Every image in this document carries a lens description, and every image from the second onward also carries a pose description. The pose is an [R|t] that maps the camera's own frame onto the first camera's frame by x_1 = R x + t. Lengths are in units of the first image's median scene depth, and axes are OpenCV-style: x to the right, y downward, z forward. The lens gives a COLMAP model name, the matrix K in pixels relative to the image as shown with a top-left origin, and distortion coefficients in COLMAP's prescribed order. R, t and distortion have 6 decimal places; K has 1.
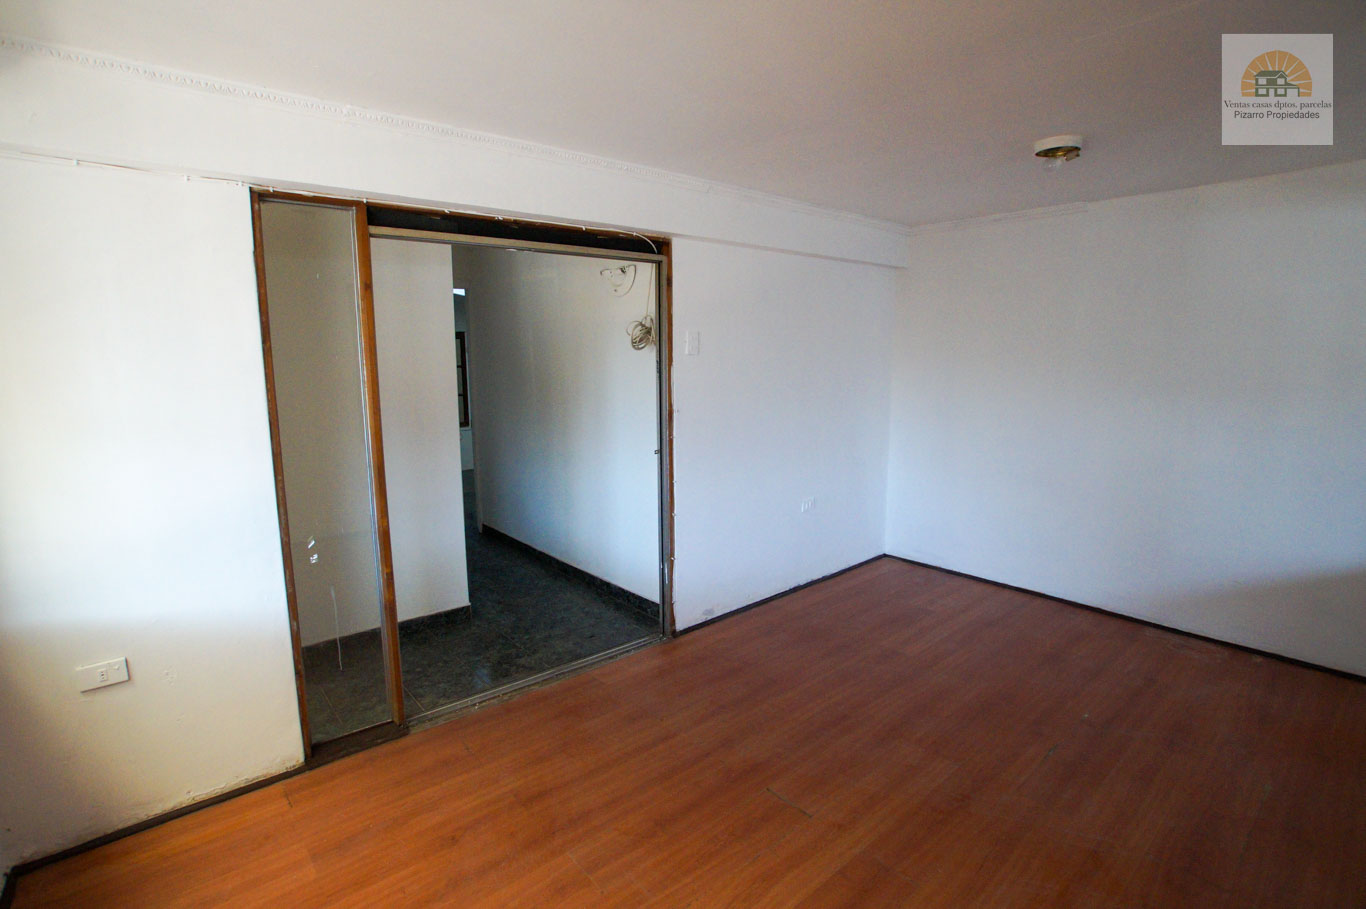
lens RADIAL K [[661.1, 0, 666.7], [0, 661.1, 450.0], [0, 0, 1]] dist [-0.069784, 0.033466]
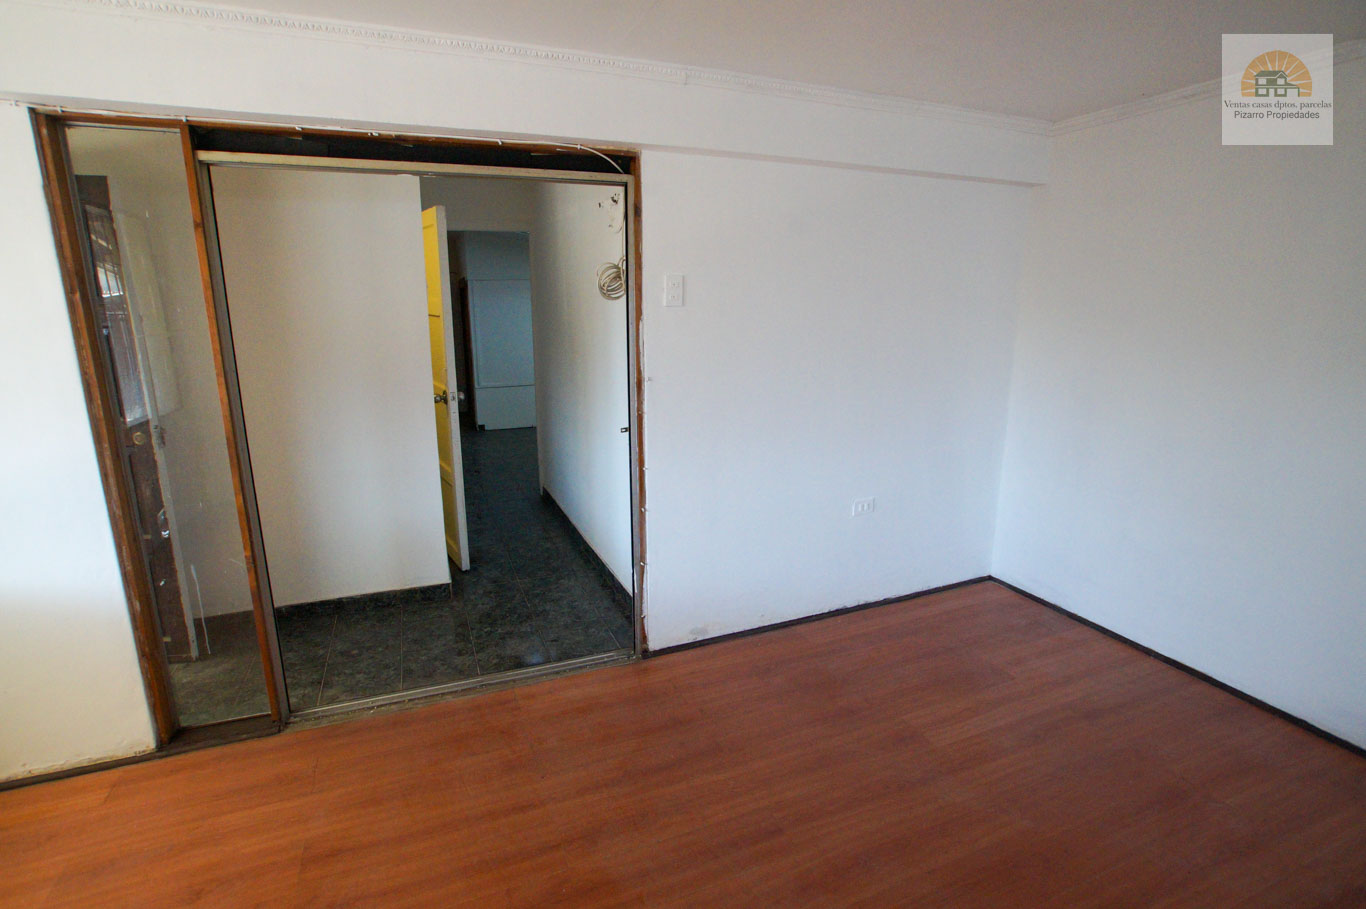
lens RADIAL K [[661.1, 0, 666.7], [0, 661.1, 450.0], [0, 0, 1]] dist [-0.069784, 0.033466]
pose [[0.951024, 0.071676, -0.300692, 0.287846], [-0.048894, 0.995380, 0.082627, -0.043593], [0.305225, -0.063878, 0.950135, 0.275917]]
